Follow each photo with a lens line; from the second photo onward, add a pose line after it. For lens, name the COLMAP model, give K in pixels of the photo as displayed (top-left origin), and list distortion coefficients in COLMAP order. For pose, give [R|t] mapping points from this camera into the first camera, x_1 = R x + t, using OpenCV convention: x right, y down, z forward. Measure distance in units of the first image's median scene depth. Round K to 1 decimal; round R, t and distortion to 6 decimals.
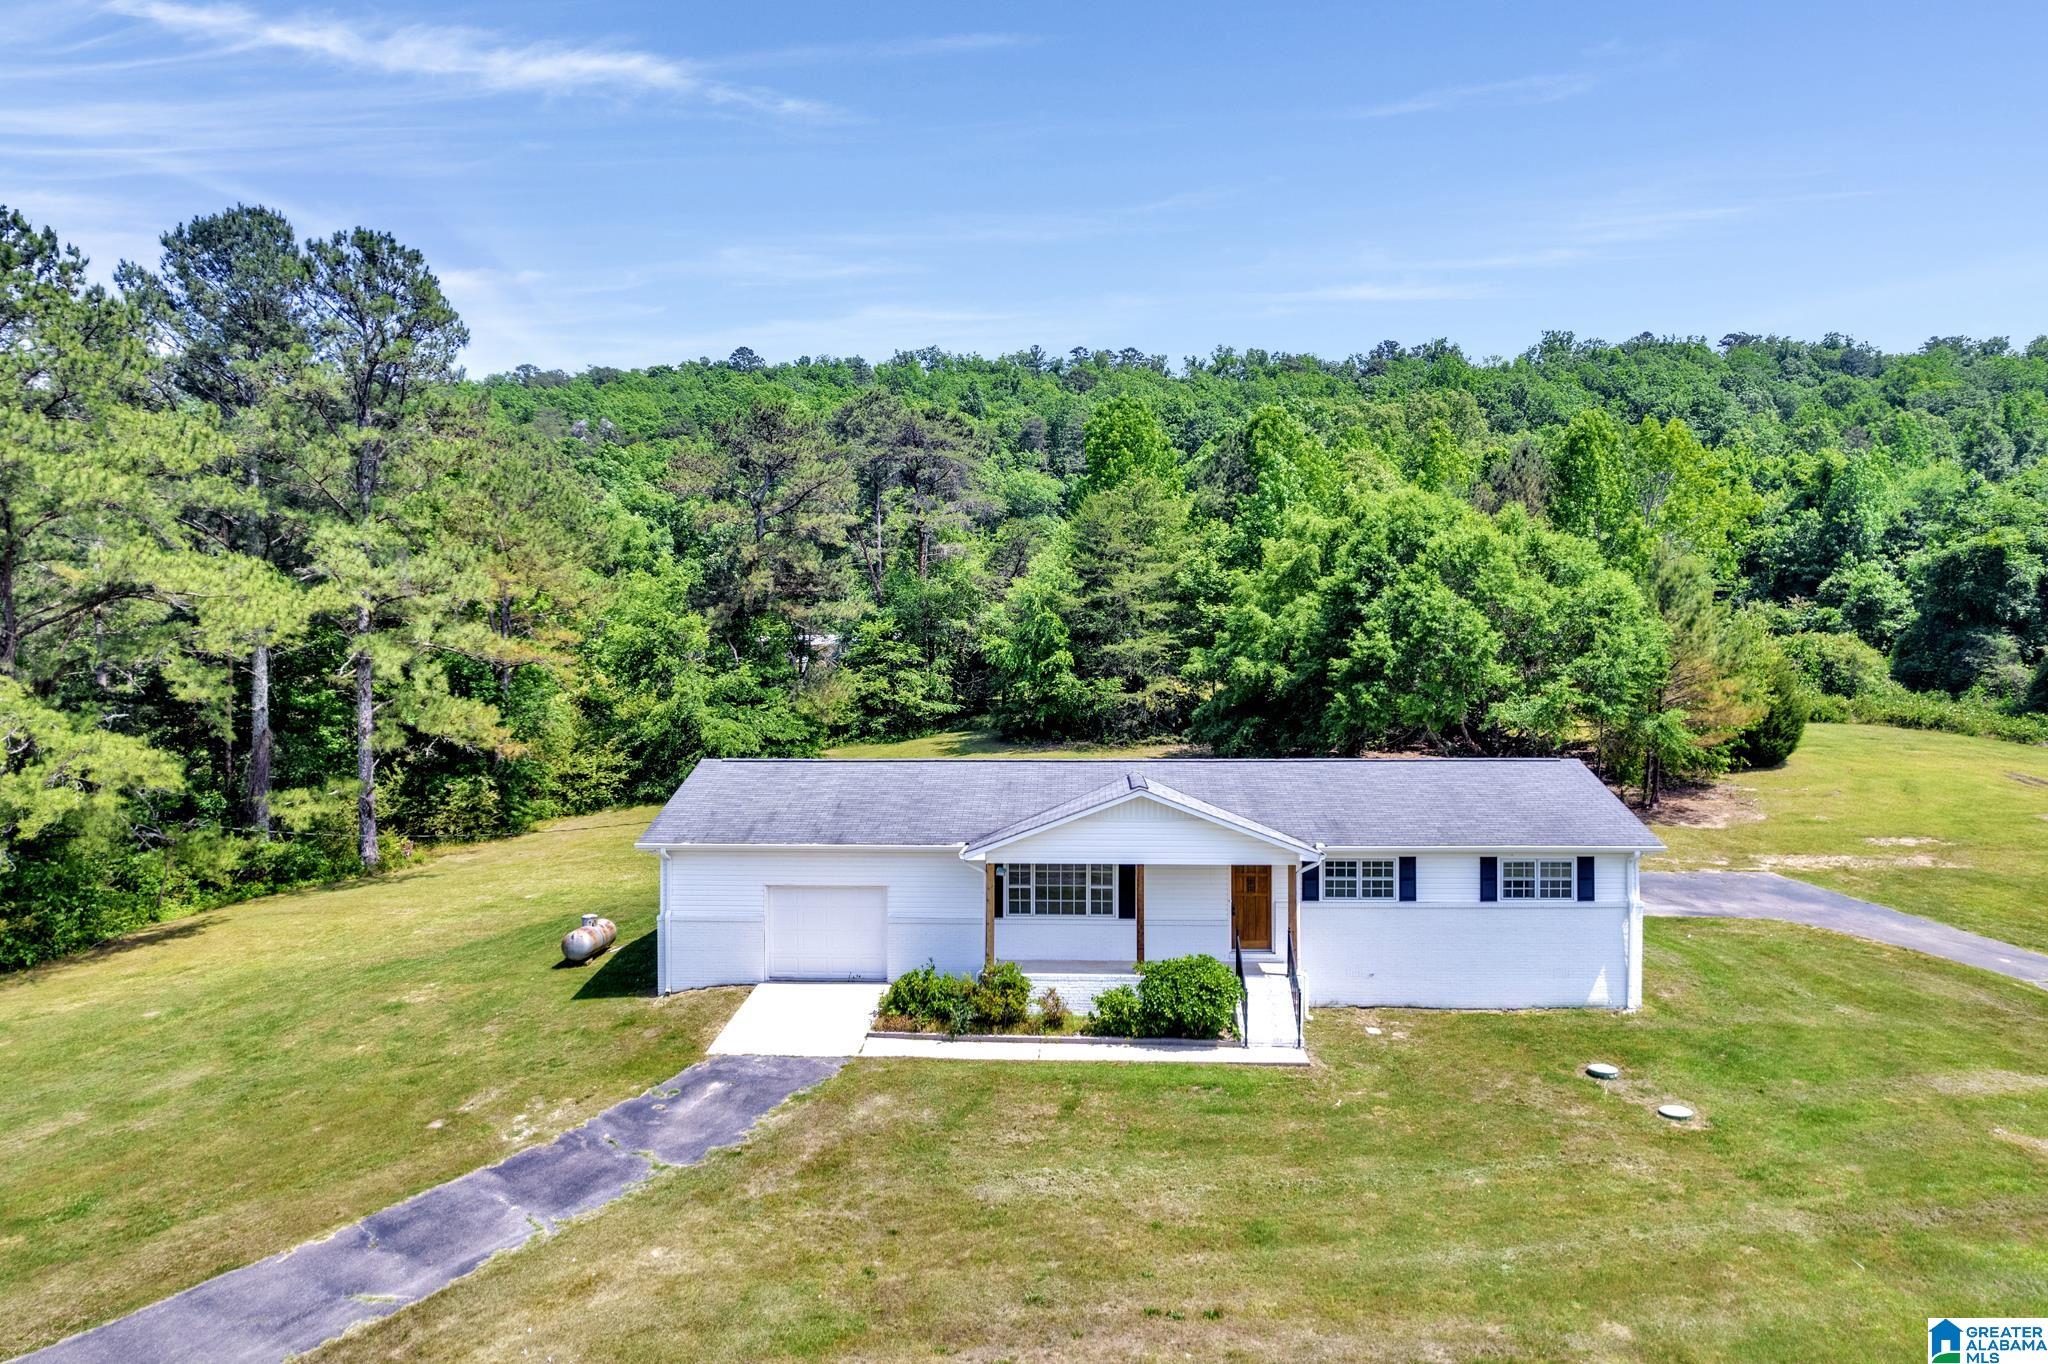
lens RADIAL K [[1302.4, 0, 1029.7], [0, 1302.4, 705.8], [0, 0, 1]] dist [-0.066968, 0.063709]
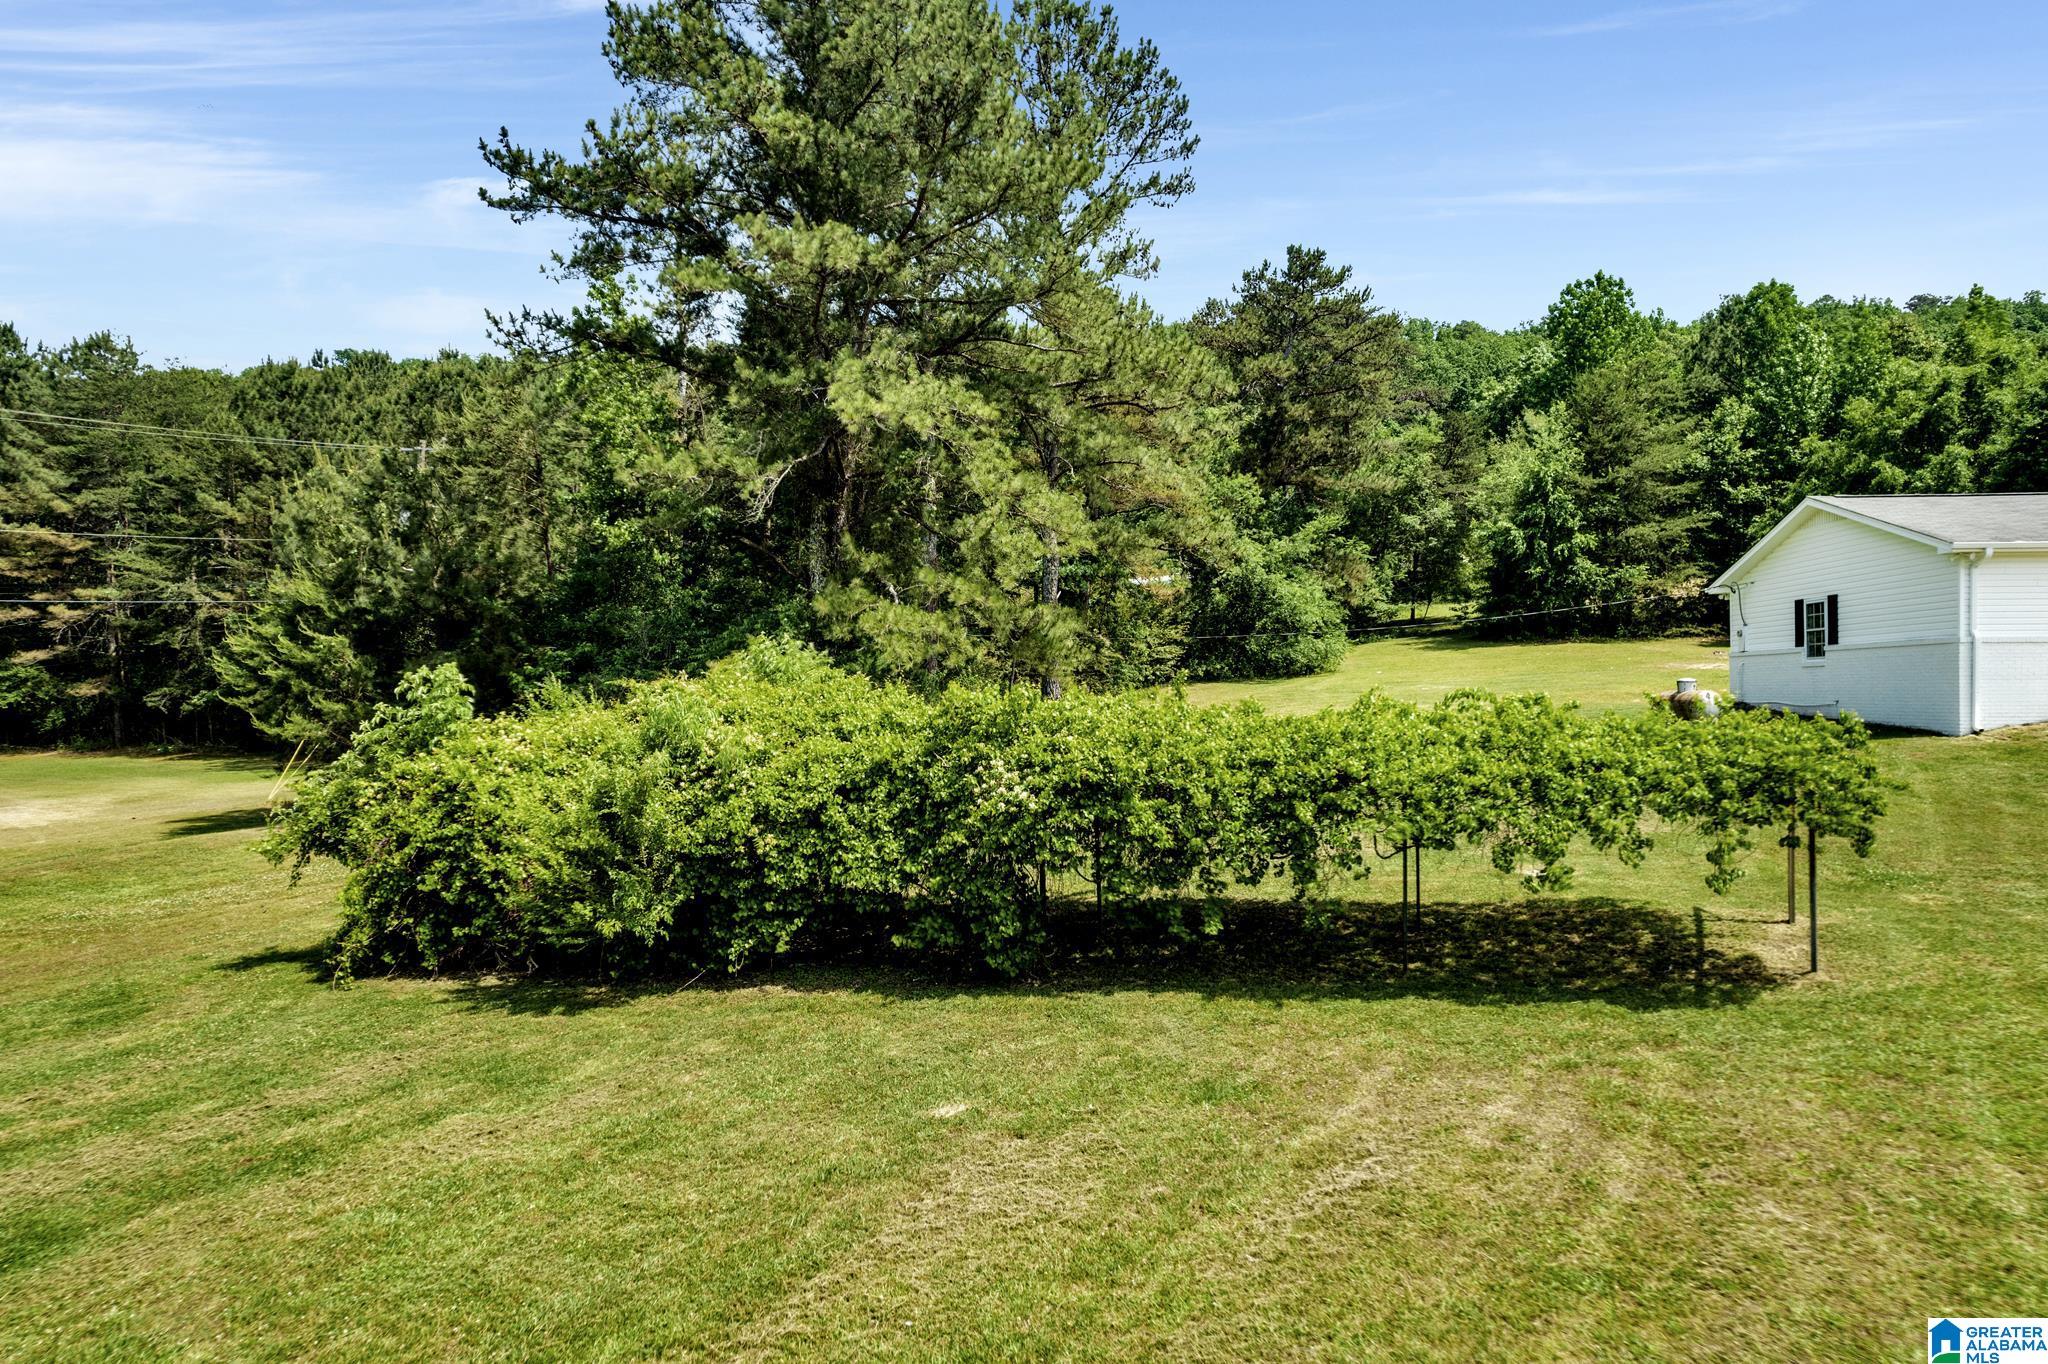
lens RADIAL K [[1302.4, 0, 1029.7], [0, 1302.4, 705.8], [0, 0, 1]] dist [-0.066968, 0.063709]
pose [[0.999248, -0.000048, -0.038782, -0.467943], [-0.000045, 0.999997, -0.002398, 0.115934], [0.038782, 0.002398, 0.999245, 0.098005]]
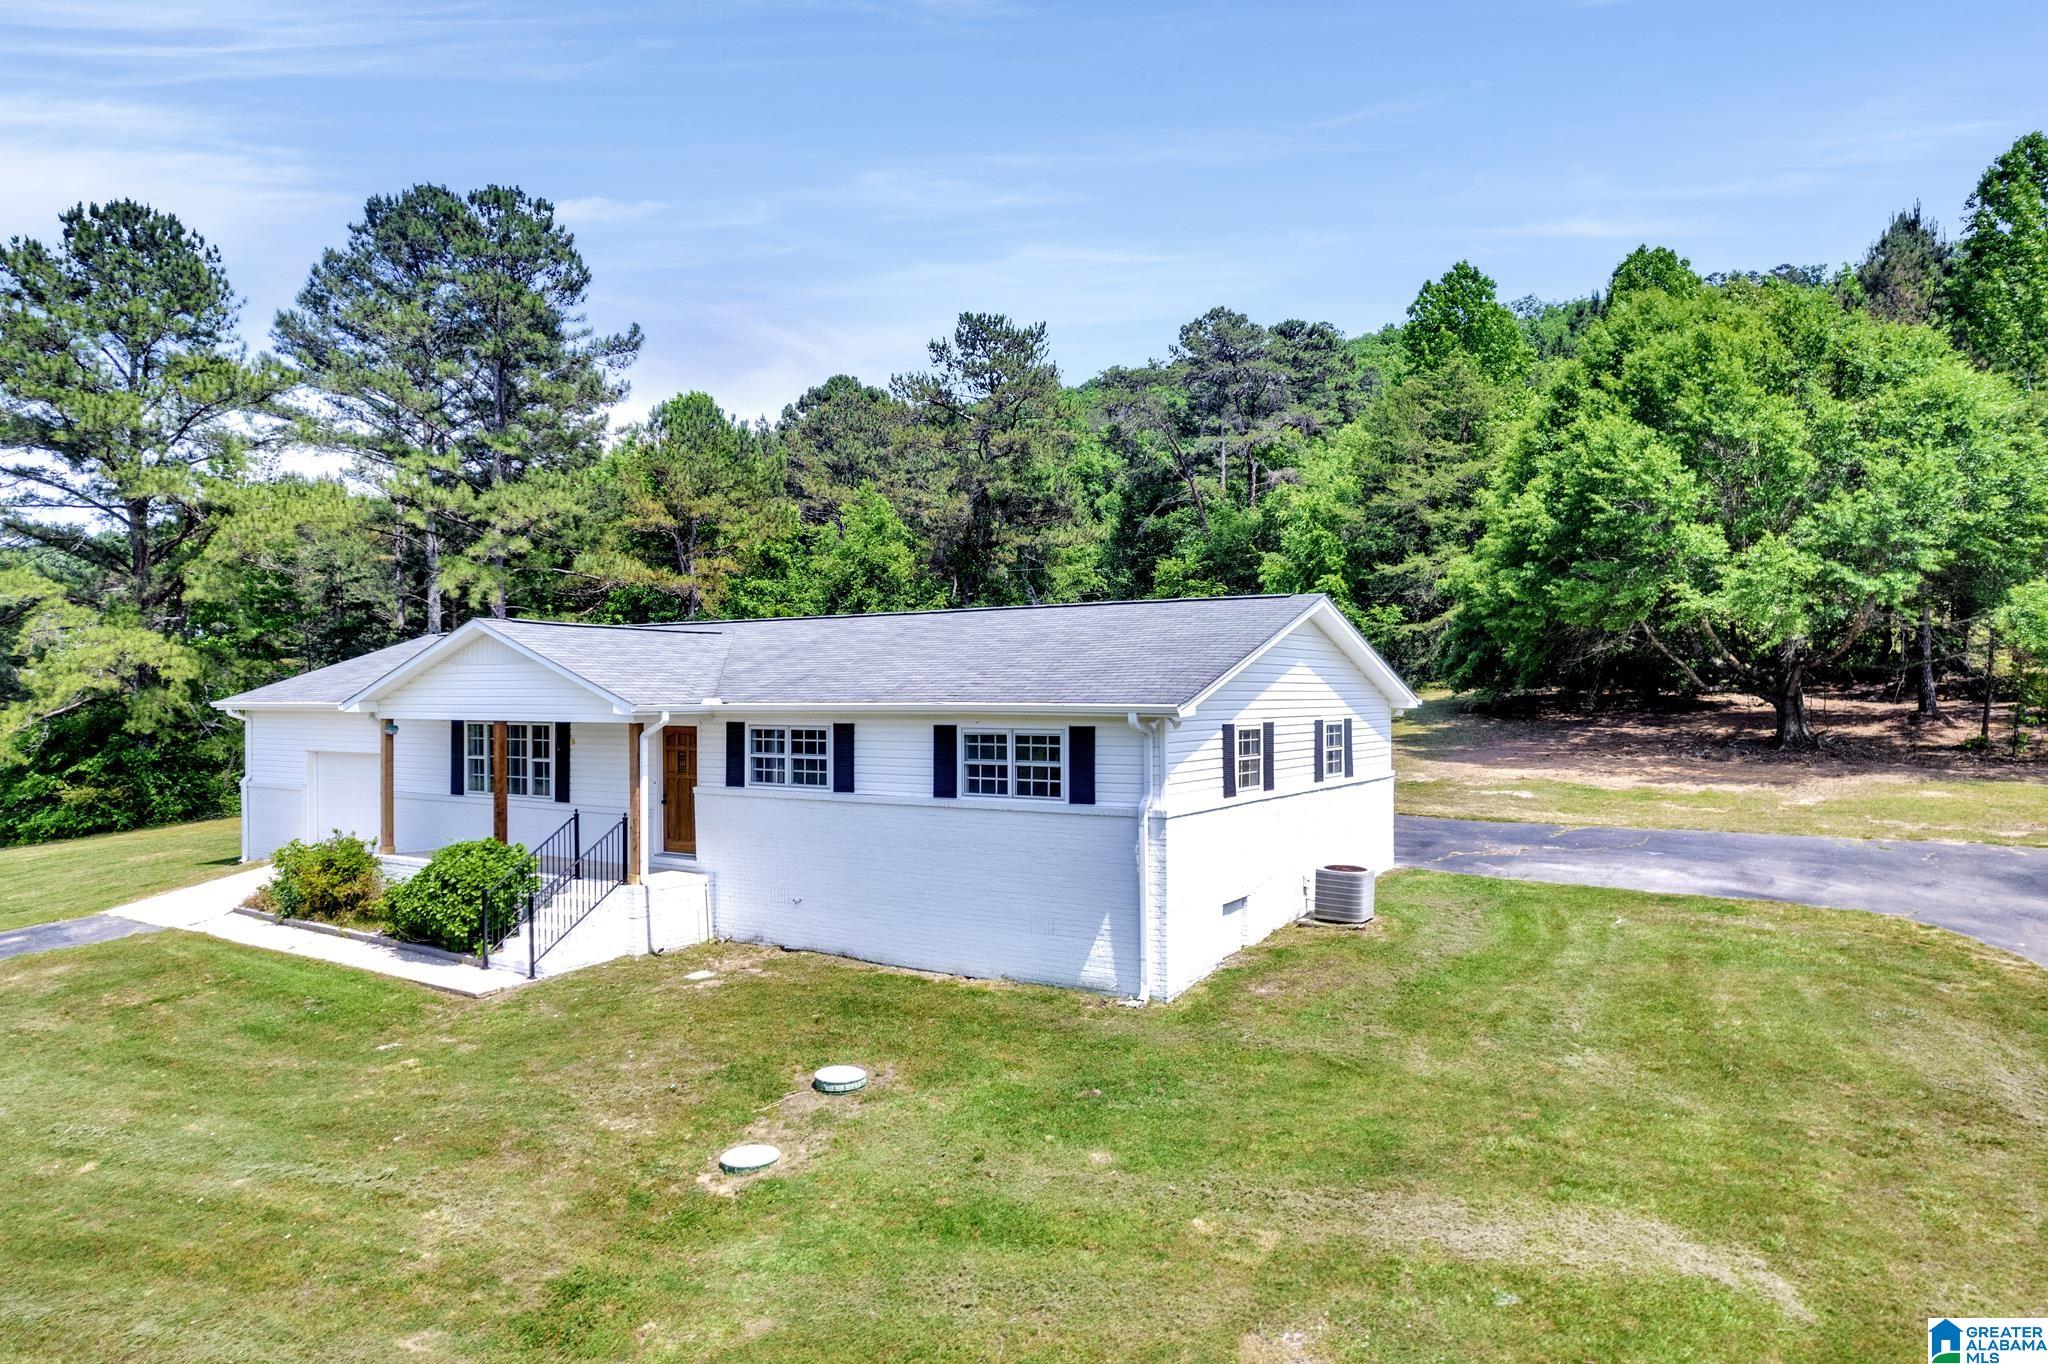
lens RADIAL K [[1302.4, 0, 1029.7], [0, 1302.4, 705.8], [0, 0, 1]] dist [-0.066968, 0.063709]
pose [[0.870823, 0.005044, -0.491571, 0.375688], [-0.004511, 0.999987, 0.002270, 0.057618], [0.491577, 0.000240, 0.870834, 0.261644]]
